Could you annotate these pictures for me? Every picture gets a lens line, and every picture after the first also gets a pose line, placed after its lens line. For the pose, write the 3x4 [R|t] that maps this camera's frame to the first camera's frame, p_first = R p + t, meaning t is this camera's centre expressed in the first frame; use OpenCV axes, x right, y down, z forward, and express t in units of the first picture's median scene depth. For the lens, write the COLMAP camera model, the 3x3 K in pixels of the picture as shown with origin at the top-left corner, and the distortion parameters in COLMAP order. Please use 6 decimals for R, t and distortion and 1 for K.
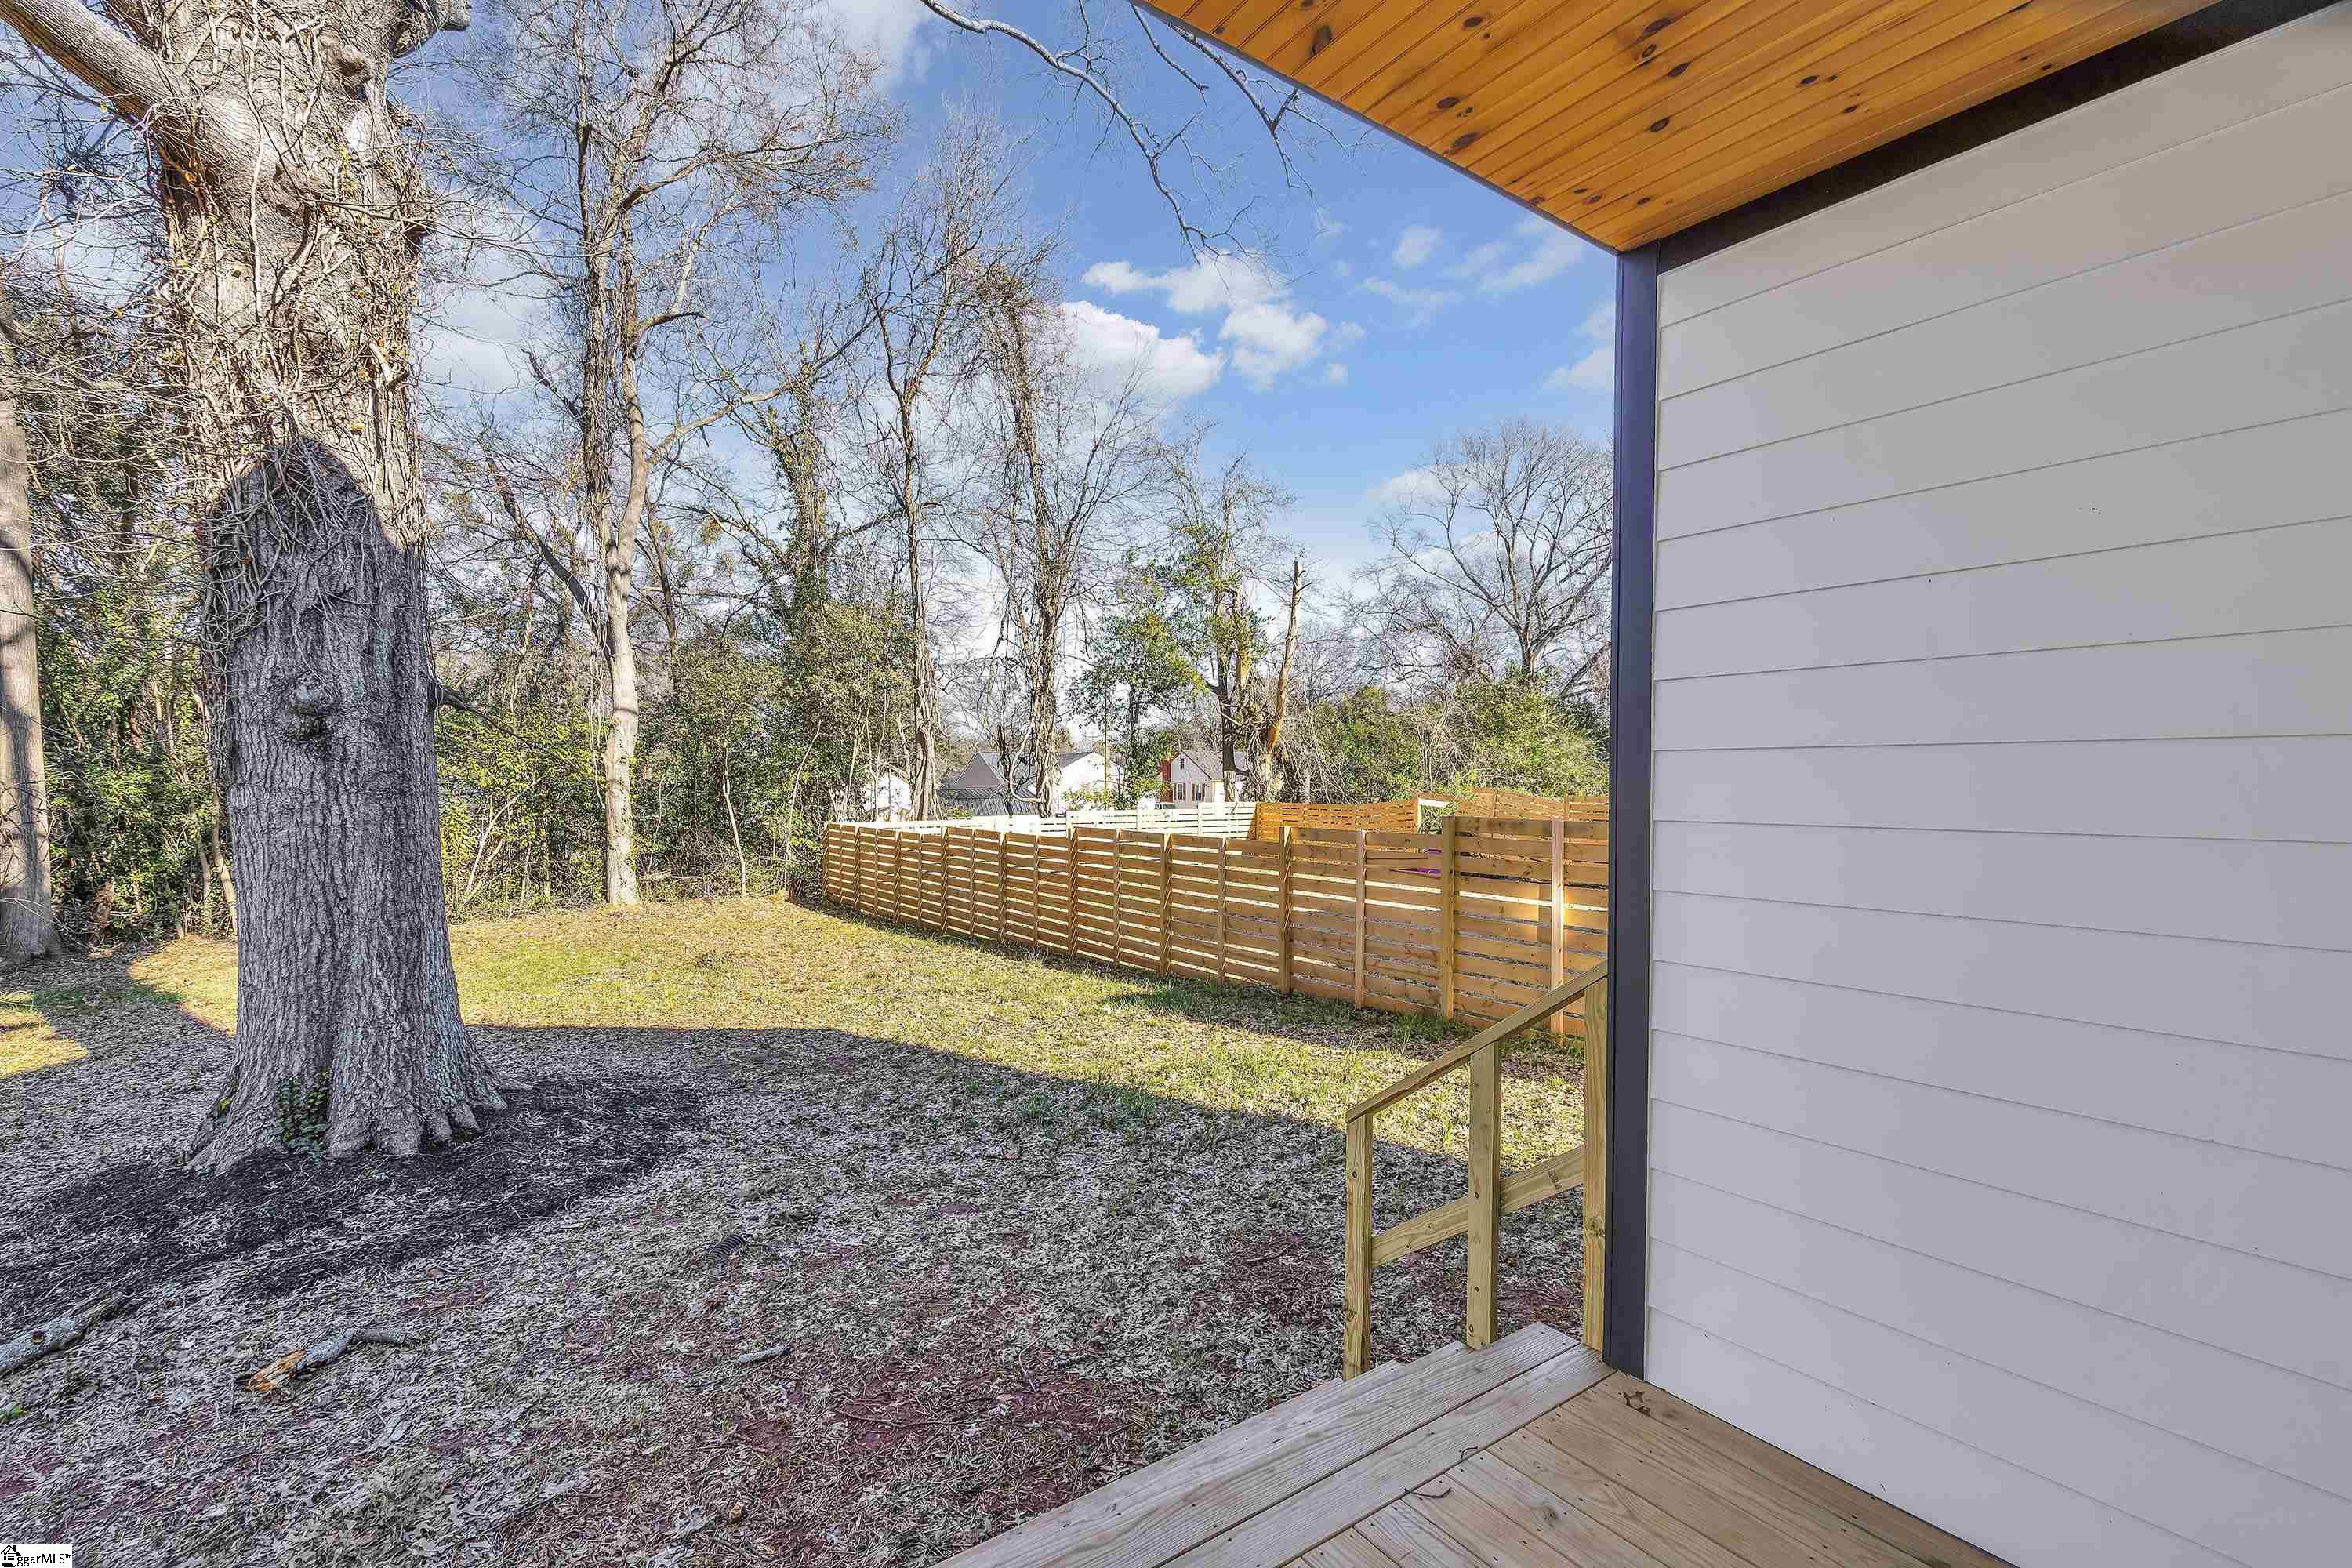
lens RADIAL K [[1062.5, 0, 1172.7], [0, 1062.5, 783.0], [0, 0, 1]] dist [-0.000296, 0.001085]
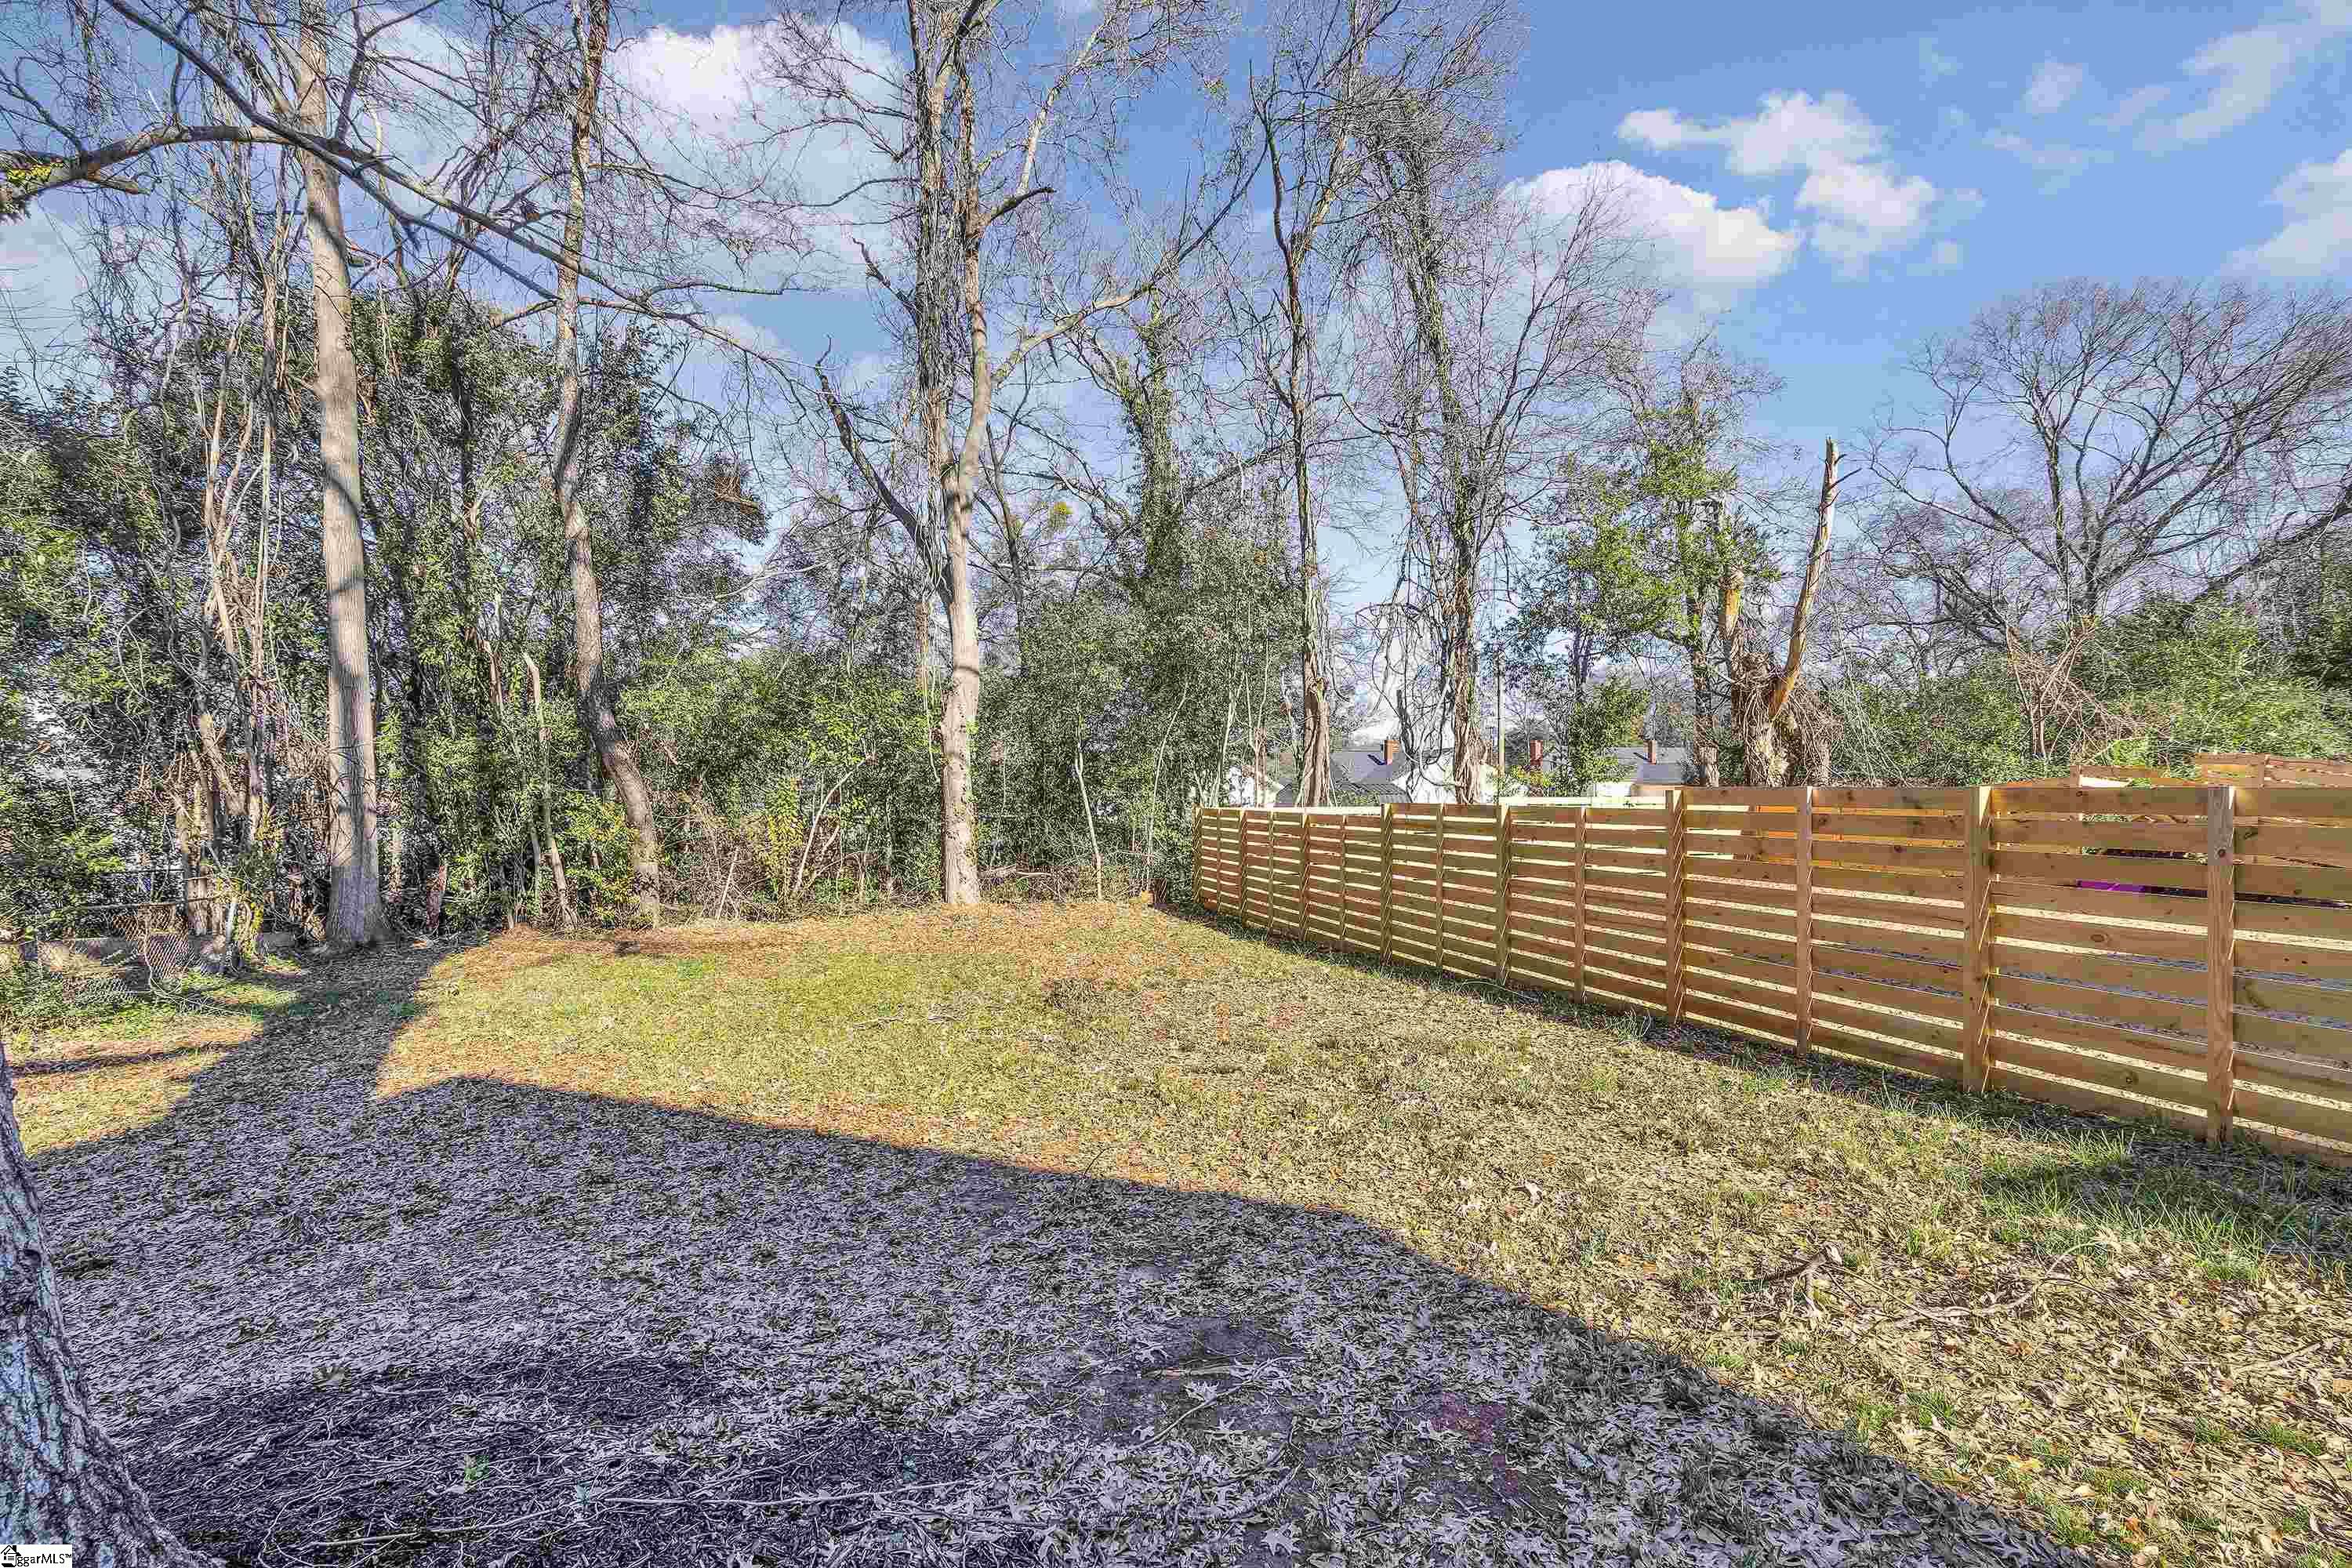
lens RADIAL K [[1062.5, 0, 1177.9], [0, 1062.5, 785.5], [0, 0, 1]] dist [-0.000296, 0.001085]
pose [[0.956527, -0.004479, -0.291610, -0.107921], [0.002141, 0.999963, -0.008337, 0.026440], [0.291637, 0.007351, 0.956501, 0.238738]]
